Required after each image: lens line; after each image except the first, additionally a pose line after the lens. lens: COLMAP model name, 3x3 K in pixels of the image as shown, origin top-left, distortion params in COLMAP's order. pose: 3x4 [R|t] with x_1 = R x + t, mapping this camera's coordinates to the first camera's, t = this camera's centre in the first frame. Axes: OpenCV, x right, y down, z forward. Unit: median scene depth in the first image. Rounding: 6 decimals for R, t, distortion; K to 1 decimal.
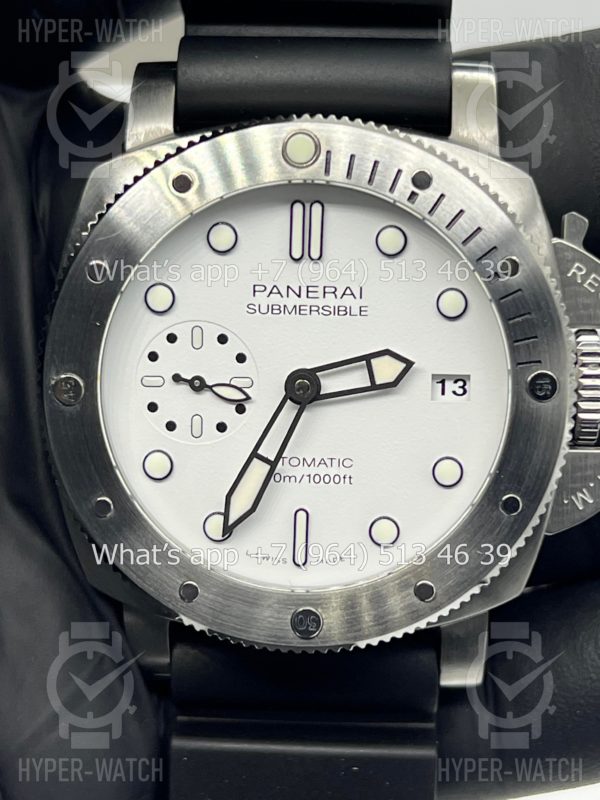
lens RADIAL K [[1824.5, 0, 301.2], [0, 1824.5, 400.5], [0, 0, 1]] dist [0.235617, 0.000000]
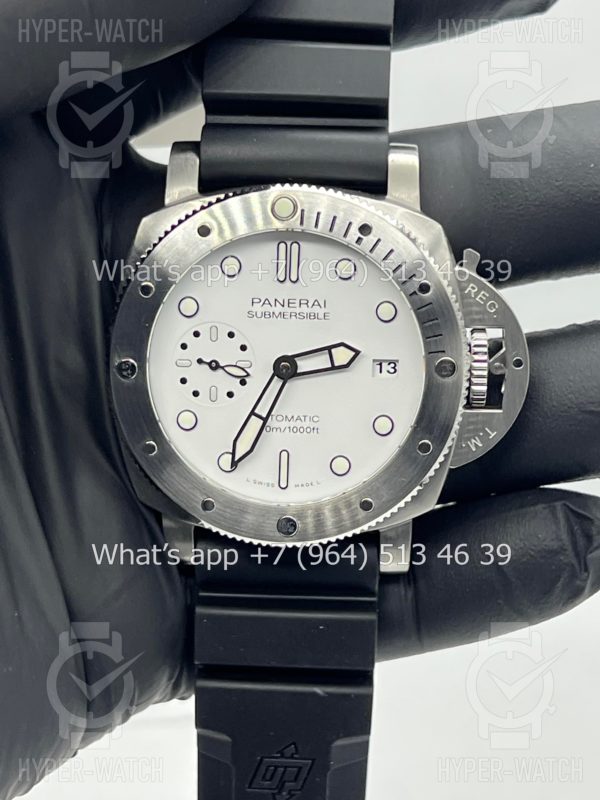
lens RADIAL K [[1824.5, 0, 305.1], [0, 1824.5, 400.8], [0, 0, 1]] dist [0.235617, 0.000000]
pose [[0.999986, 0.003365, -0.004199, 0.023116], [-0.003238, 0.999547, 0.029910, -0.024699], [0.004297, -0.029896, 0.999544, -0.475837]]
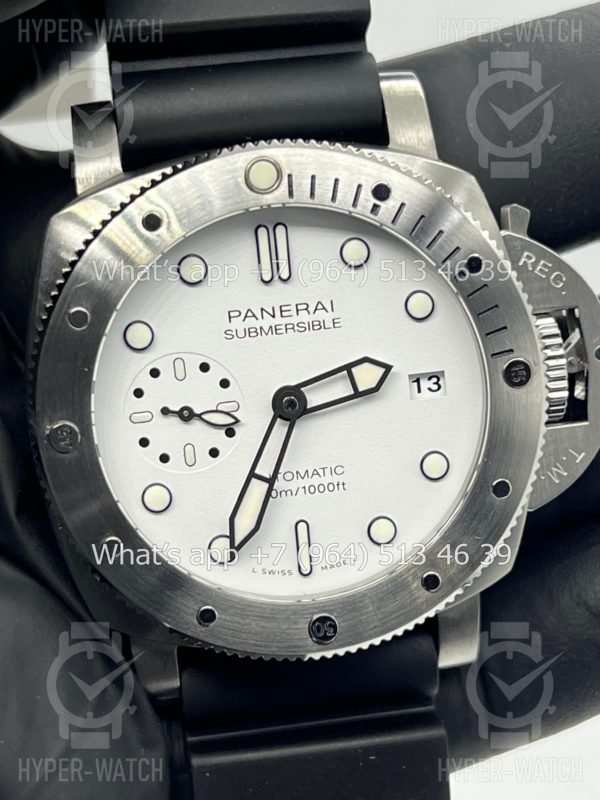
lens RADIAL K [[1824.5, 0, 302.2], [0, 1824.5, 397.9], [0, 0, 1]] dist [0.235617, 0.000000]
pose [[0.979764, -0.132551, 0.149975, -0.145787], [0.130357, 0.991167, 0.024411, -0.034688], [-0.151886, -0.004367, 0.988388, -0.021062]]
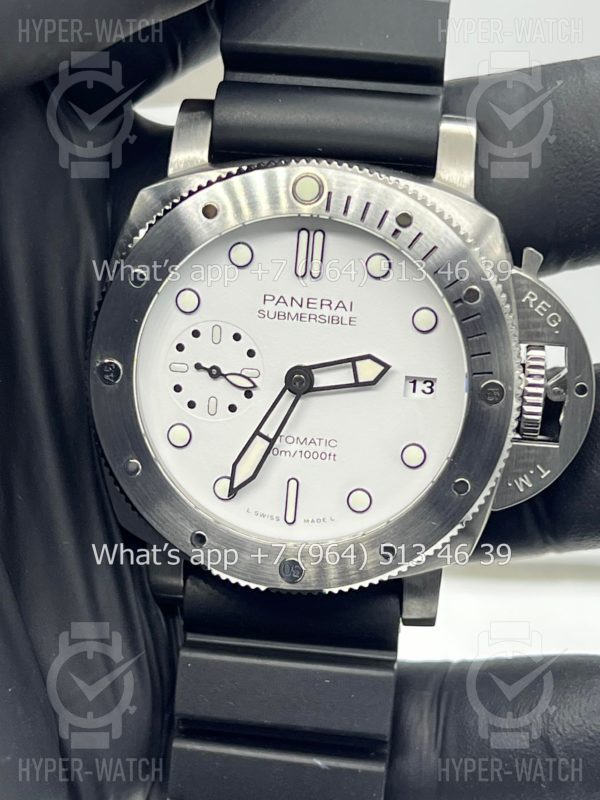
lens RADIAL K [[1824.5, 0, 293.3], [0, 1824.5, 394.7], [0, 0, 1]] dist [0.235617, 0.000000]
pose [[0.997289, 0.059588, -0.043173, 0.050246], [-0.056658, 0.996199, 0.066164, -0.078572], [0.046951, -0.063539, 0.996874, -0.225440]]
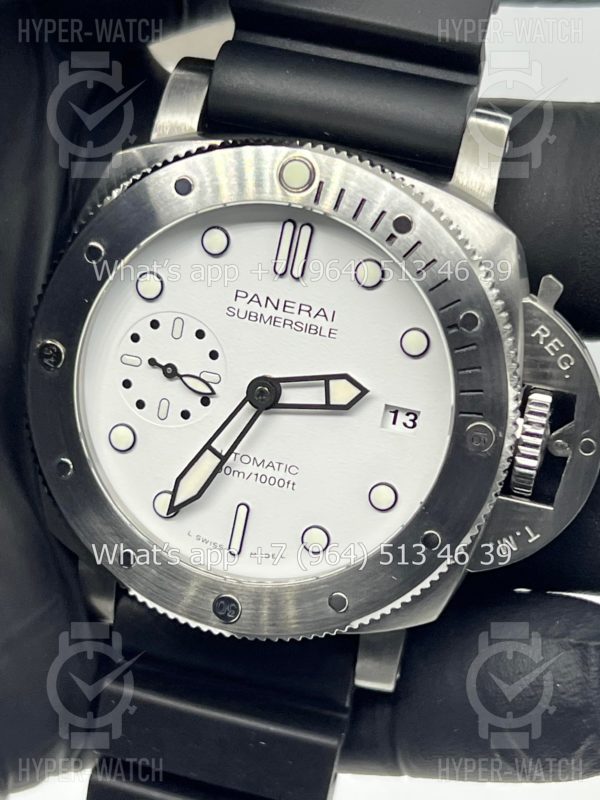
lens RADIAL K [[1824.5, 0, 302.0], [0, 1824.5, 405.4], [0, 0, 1]] dist [0.235617, 0.000000]
pose [[0.975585, 0.189722, -0.110633, 0.141634], [-0.181291, 0.980010, 0.081941, -0.091507], [0.123968, -0.059884, 0.990478, -0.053928]]
